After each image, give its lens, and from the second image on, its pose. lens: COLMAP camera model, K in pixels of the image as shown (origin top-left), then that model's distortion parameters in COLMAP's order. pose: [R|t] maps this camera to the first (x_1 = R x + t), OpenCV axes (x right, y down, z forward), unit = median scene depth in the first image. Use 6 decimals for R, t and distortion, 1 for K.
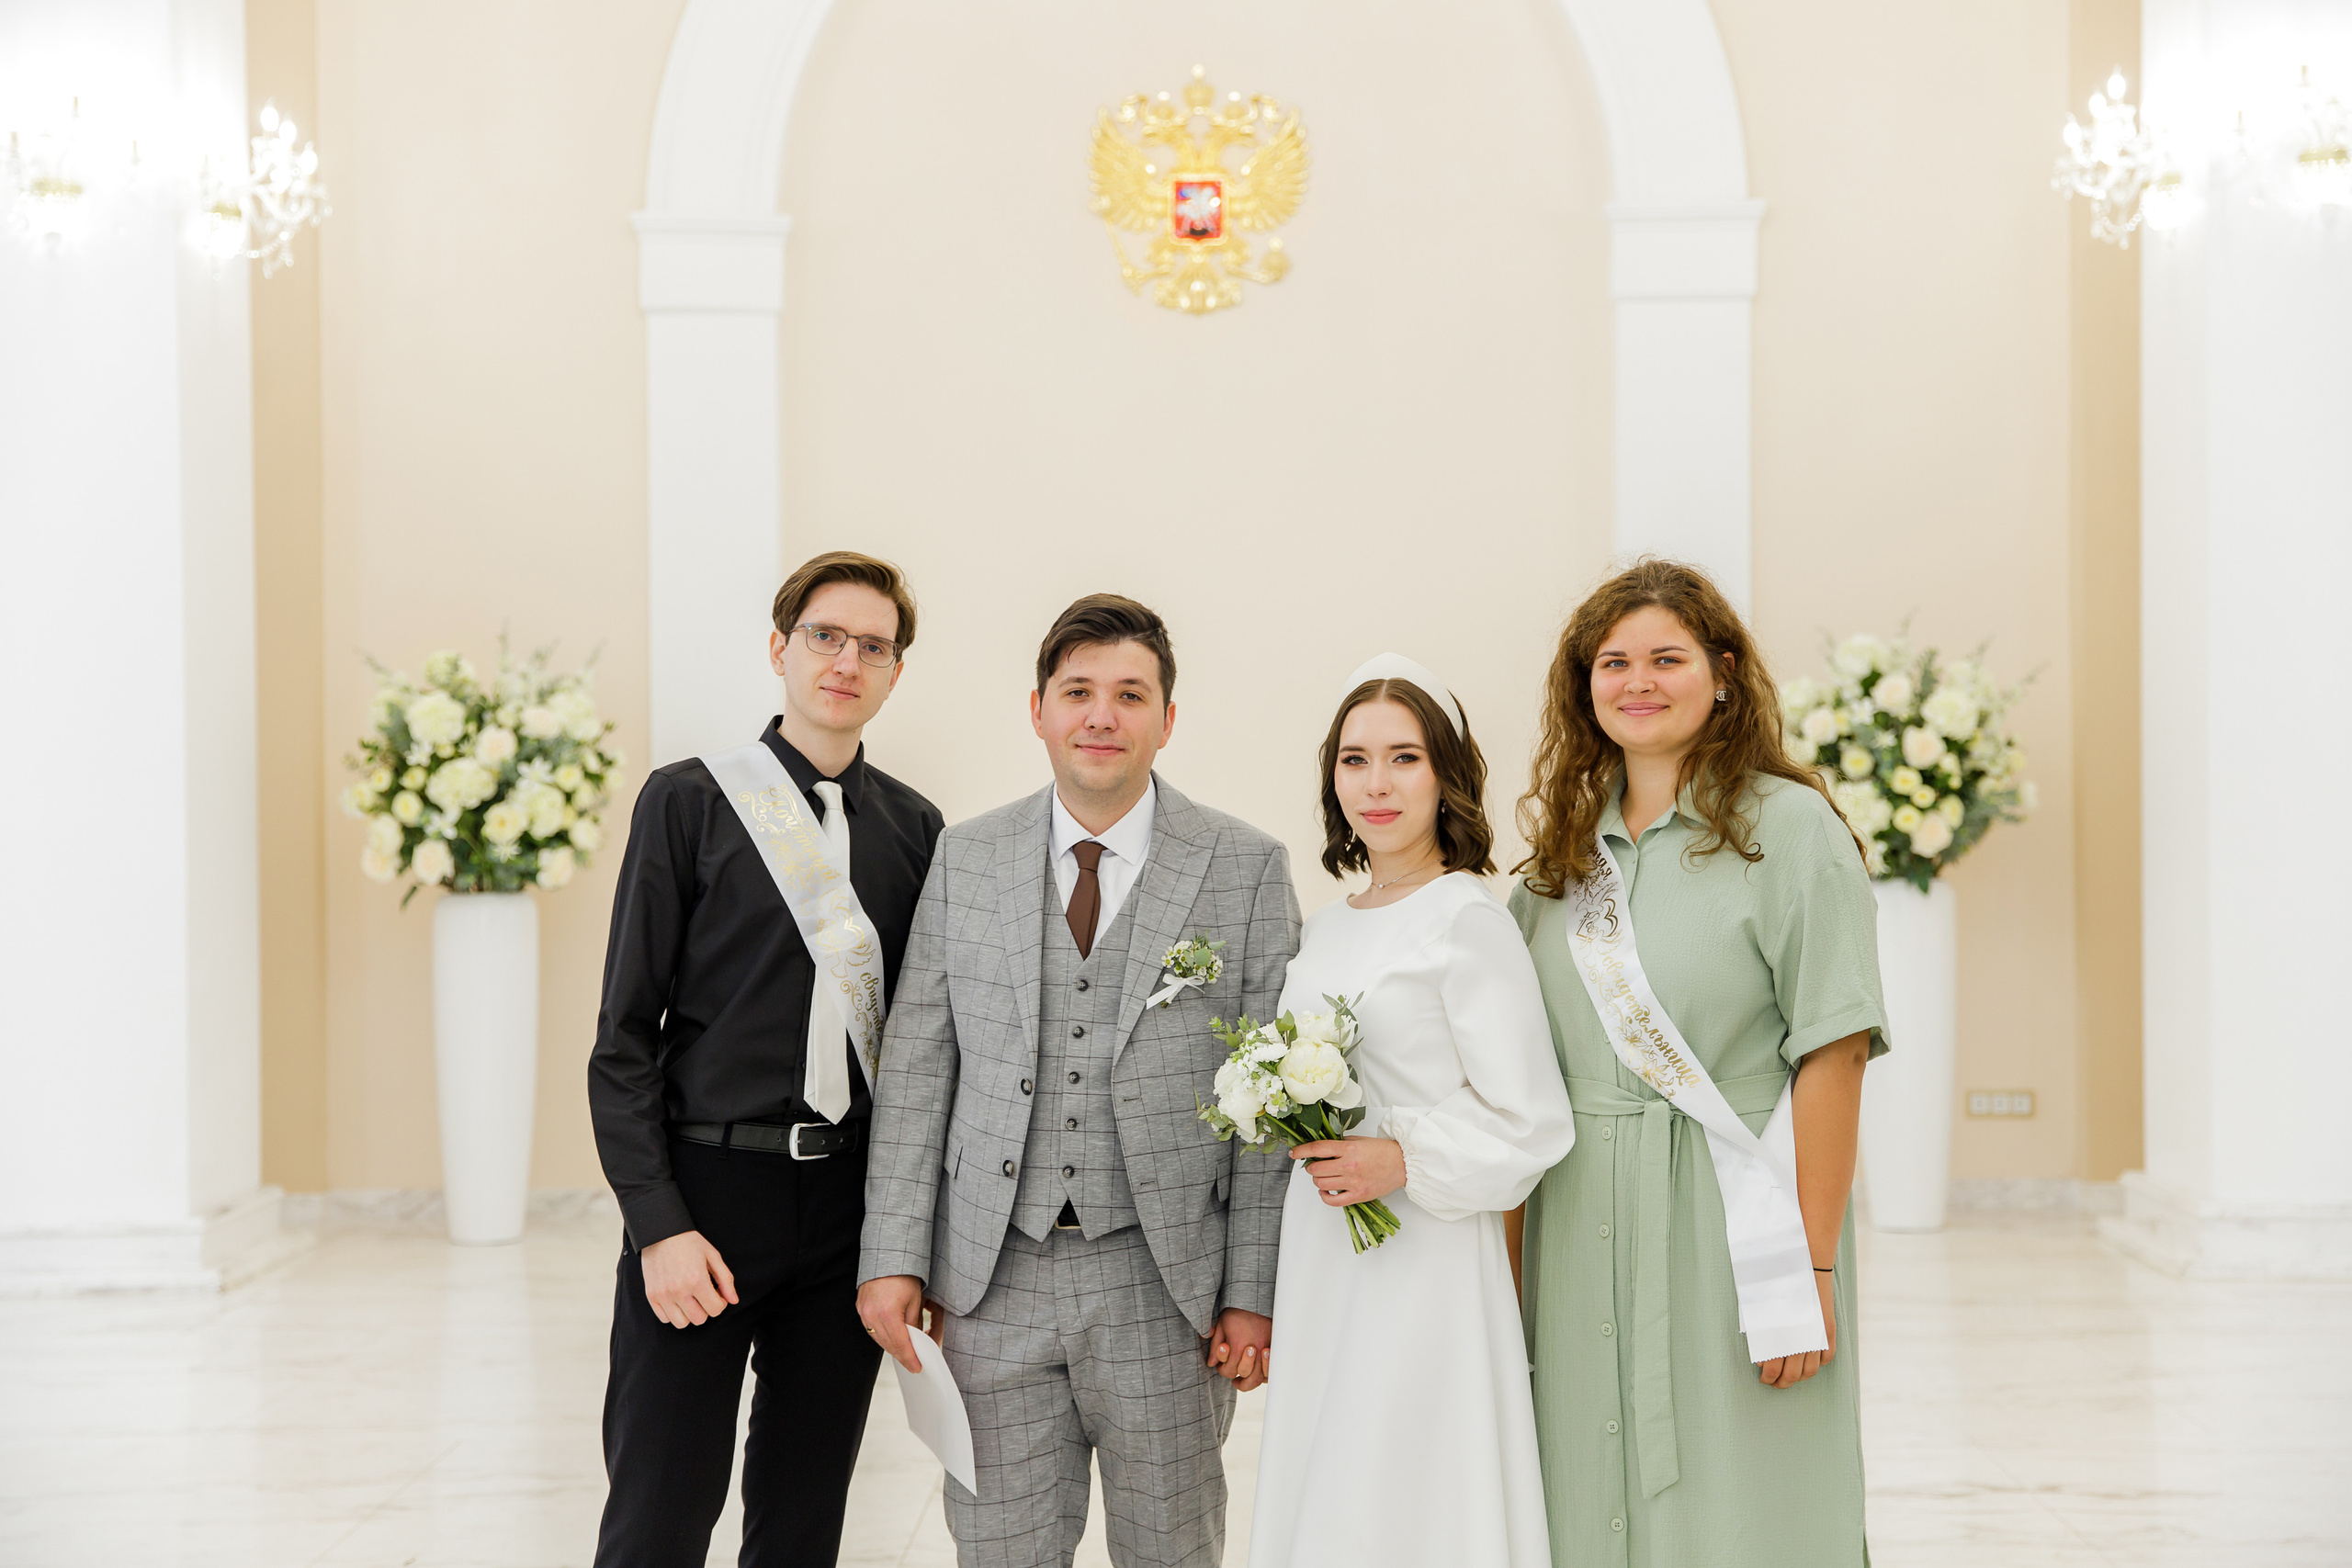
lens RADIAL K [[3480.9, 0, 1174.5], [0, 3480.9, 726.4], [0, 0, 1]] dist [0.150250, -0.051015]
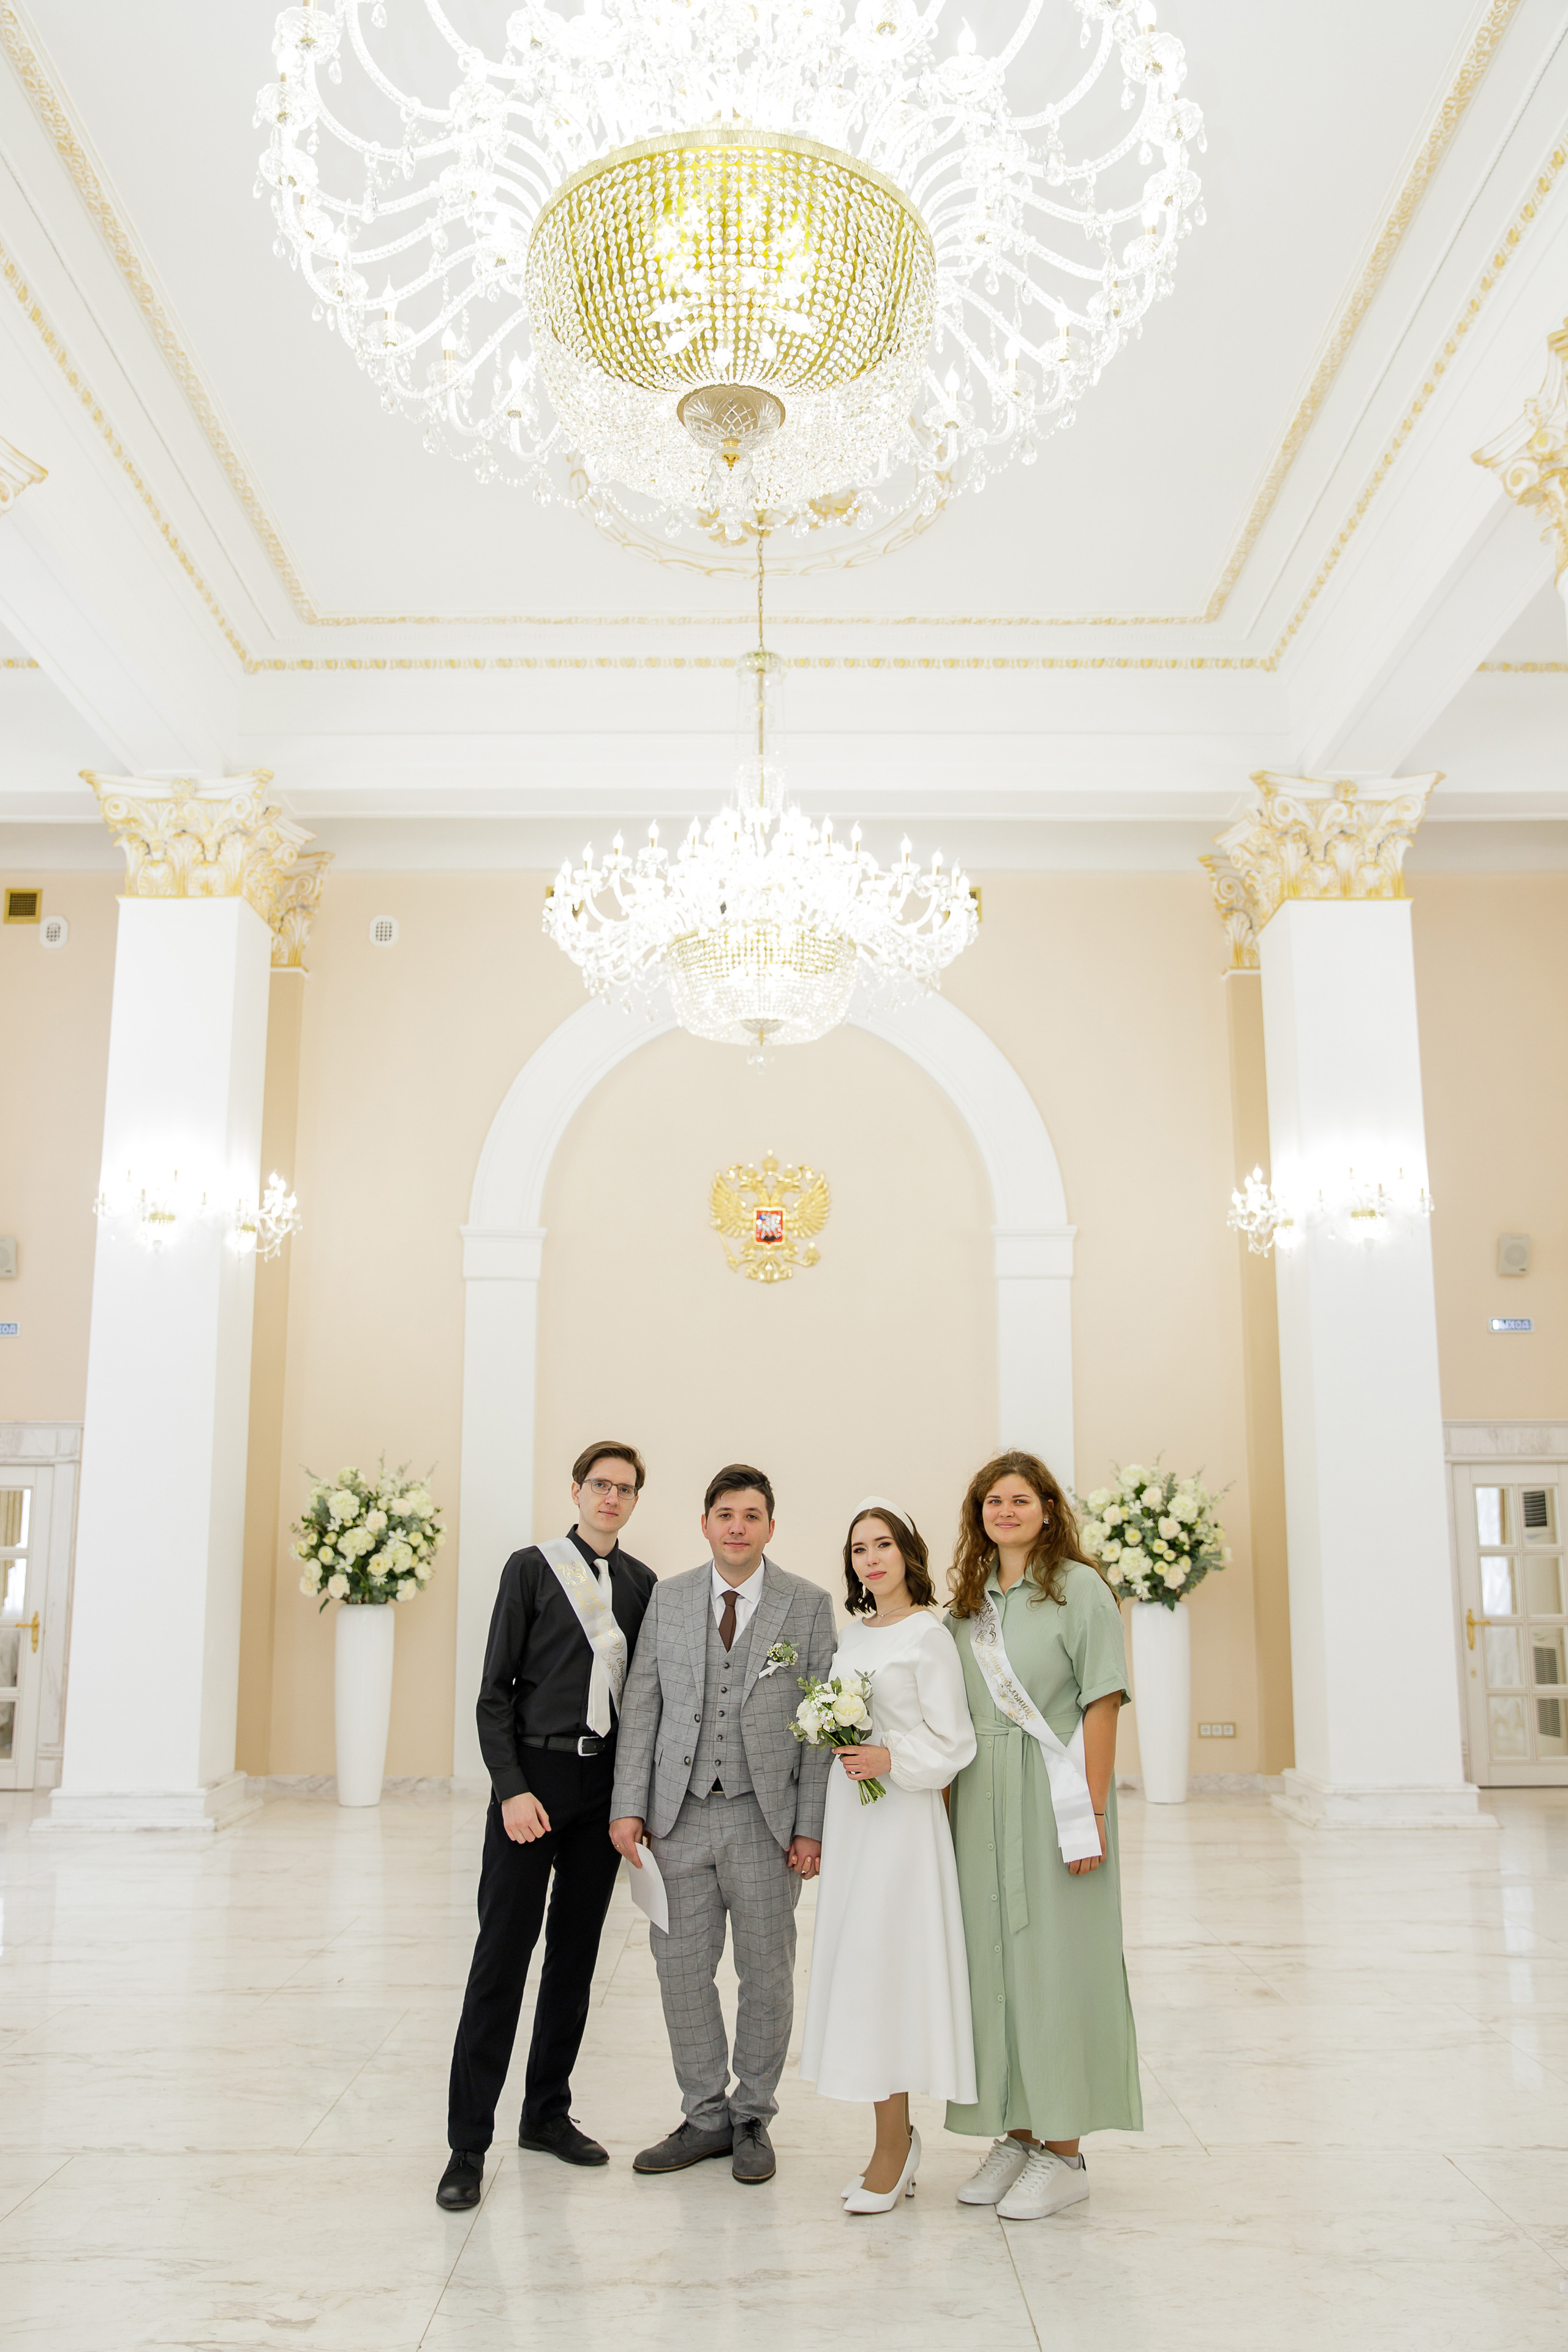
lens RADIAL K [[2115.9, 0, 767.3], [0, 2115.9, 1139.6], [0, 0, 1]] dist [-0.012721, -0.010567]
pose [[0.999845, 0.010813, 0.013877, -0.010868], [-0.008380, 0.986299, -0.164756, -0.010551], [-0.015469, 0.164615, 0.986237, -0.108220]]
